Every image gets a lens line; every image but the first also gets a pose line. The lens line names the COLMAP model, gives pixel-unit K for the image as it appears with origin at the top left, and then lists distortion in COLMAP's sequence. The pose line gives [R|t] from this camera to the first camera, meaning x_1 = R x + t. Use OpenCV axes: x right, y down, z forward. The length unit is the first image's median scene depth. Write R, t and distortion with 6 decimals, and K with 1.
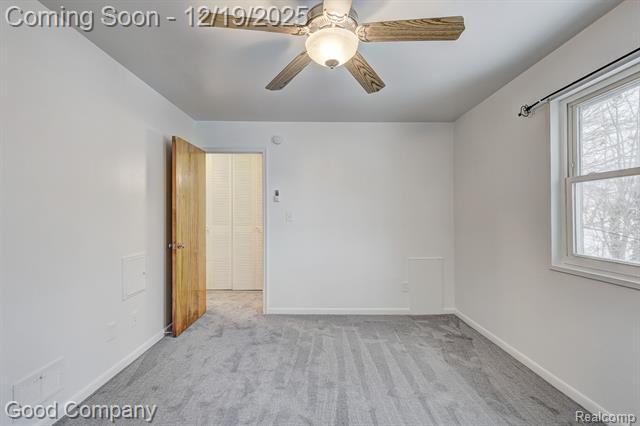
lens RADIAL K [[281.4, 0, 320.0], [0, 281.4, 213.0], [0, 0, 1]] dist [-0.002645, -0.000162]
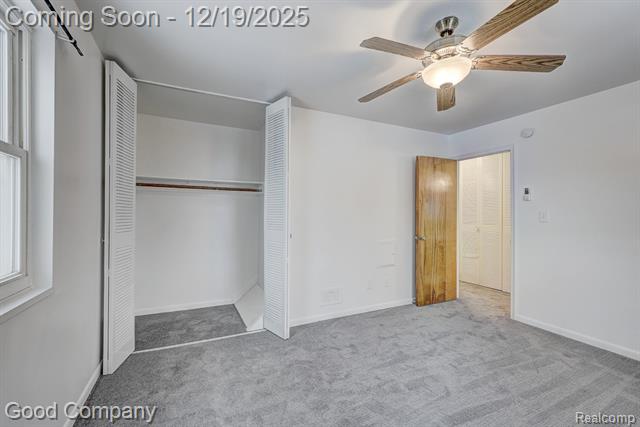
lens RADIAL K [[262.9, 0, 318.0], [0, 262.9, 212.1], [0, 0, 1]] dist [0.000990, 0.000144]
pose [[0.444506, -0.006645, -0.895751, 0.388656], [0.005168, 0.999975, -0.004853, -0.003346], [0.895761, -0.002472, 0.444529, 0.017399]]
